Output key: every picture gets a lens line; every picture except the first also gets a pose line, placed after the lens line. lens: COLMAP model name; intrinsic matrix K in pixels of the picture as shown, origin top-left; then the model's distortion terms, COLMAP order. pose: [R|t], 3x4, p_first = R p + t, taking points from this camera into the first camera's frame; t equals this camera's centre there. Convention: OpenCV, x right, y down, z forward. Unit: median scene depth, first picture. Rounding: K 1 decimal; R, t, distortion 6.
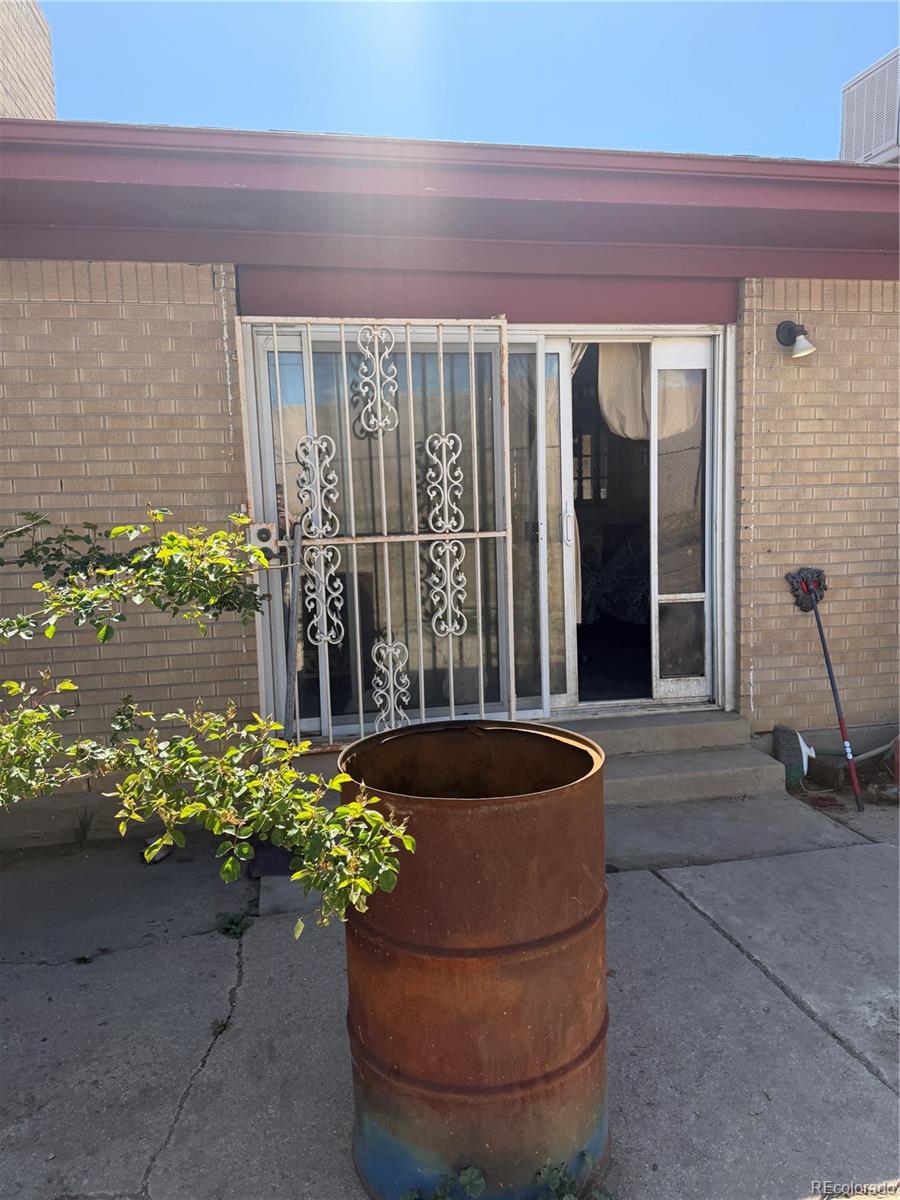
lens RADIAL K [[851.6, 0, 455.9], [0, 851.6, 595.2], [0, 0, 1]] dist [0.002431, -0.000605]
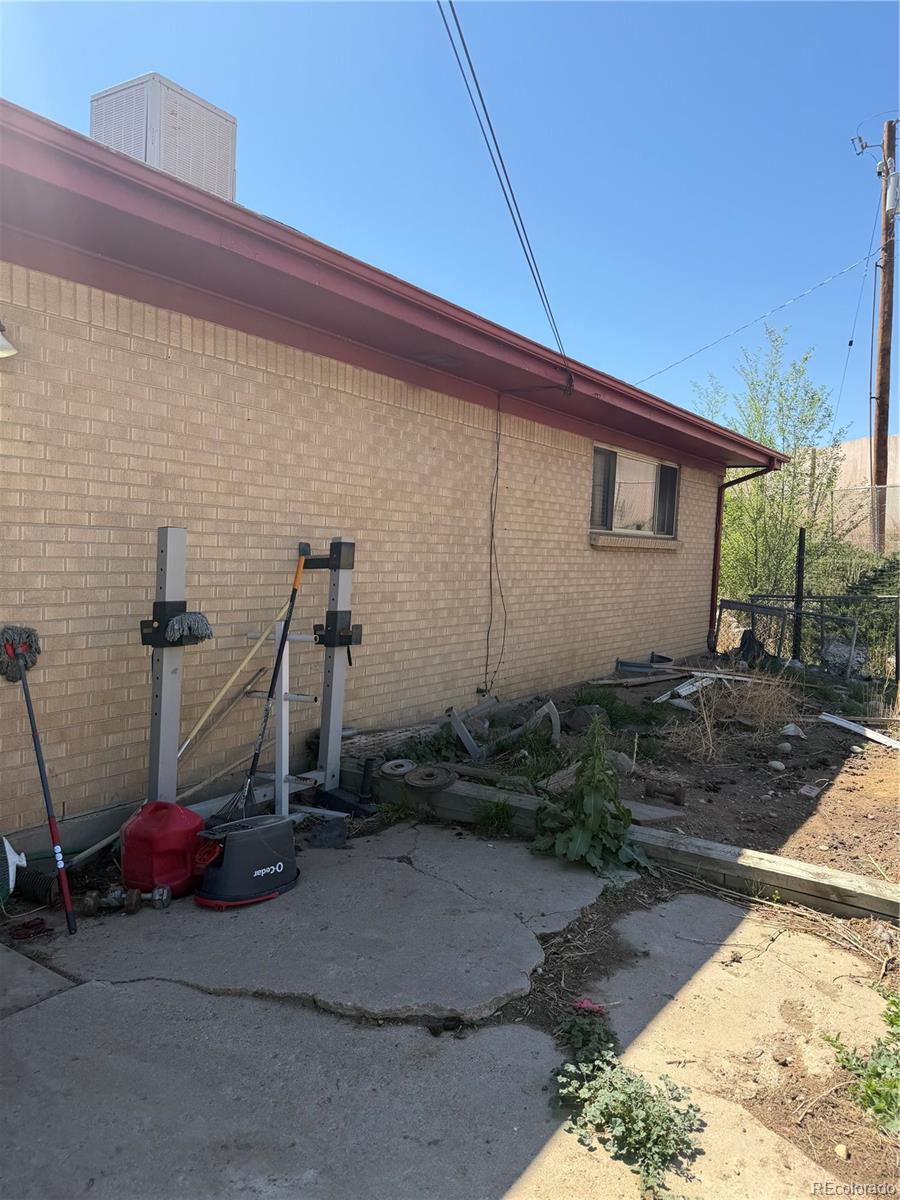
lens RADIAL K [[851.6, 0, 451.4], [0, 851.6, 597.3], [0, 0, 1]] dist [0.002431, -0.000605]
pose [[0.711004, 0.010459, 0.703110, 0.145262], [0.020206, 0.999173, -0.035296, -0.023172], [-0.702898, 0.039302, 0.710204, 0.151833]]
